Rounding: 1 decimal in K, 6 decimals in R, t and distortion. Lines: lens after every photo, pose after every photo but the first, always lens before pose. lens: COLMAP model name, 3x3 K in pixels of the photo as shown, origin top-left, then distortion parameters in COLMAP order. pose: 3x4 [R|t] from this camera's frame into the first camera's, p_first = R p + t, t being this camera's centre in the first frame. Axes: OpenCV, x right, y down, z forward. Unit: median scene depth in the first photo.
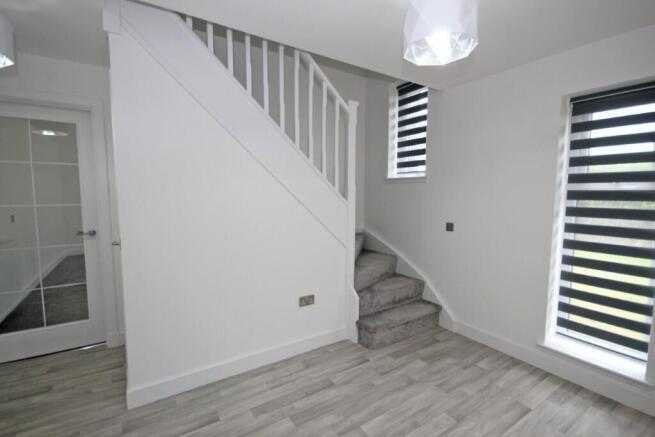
lens RADIAL K [[301.6, 0, 333.5], [0, 301.6, 220.8], [0, 0, 1]] dist [-0.000230, -0.005012]
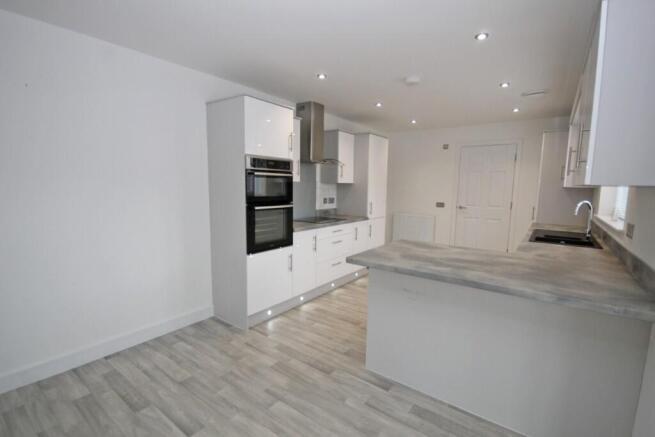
lens RADIAL K [[301.6, 0, 331.1], [0, 301.6, 219.7], [0, 0, 1]] dist [-0.000230, -0.005012]
pose [[0.338483, 0.094938, -0.936171, 1.205684], [-0.099441, 0.992935, 0.064741, -0.054219], [0.935703, 0.071180, 0.345532, 0.822481]]
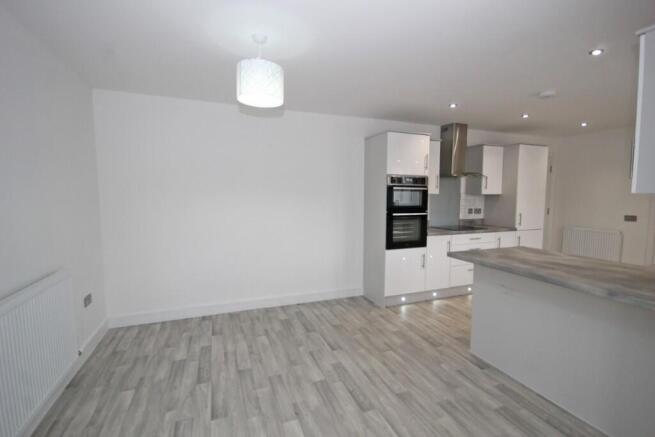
lens RADIAL K [[301.6, 0, 332.5], [0, 301.6, 219.0], [0, 0, 1]] dist [-0.000230, -0.005012]
pose [[-0.217067, 0.056965, -0.974493, 1.560533], [-0.098160, 0.991962, 0.079851, -0.063522], [0.971209, 0.112989, -0.209731, 0.967663]]
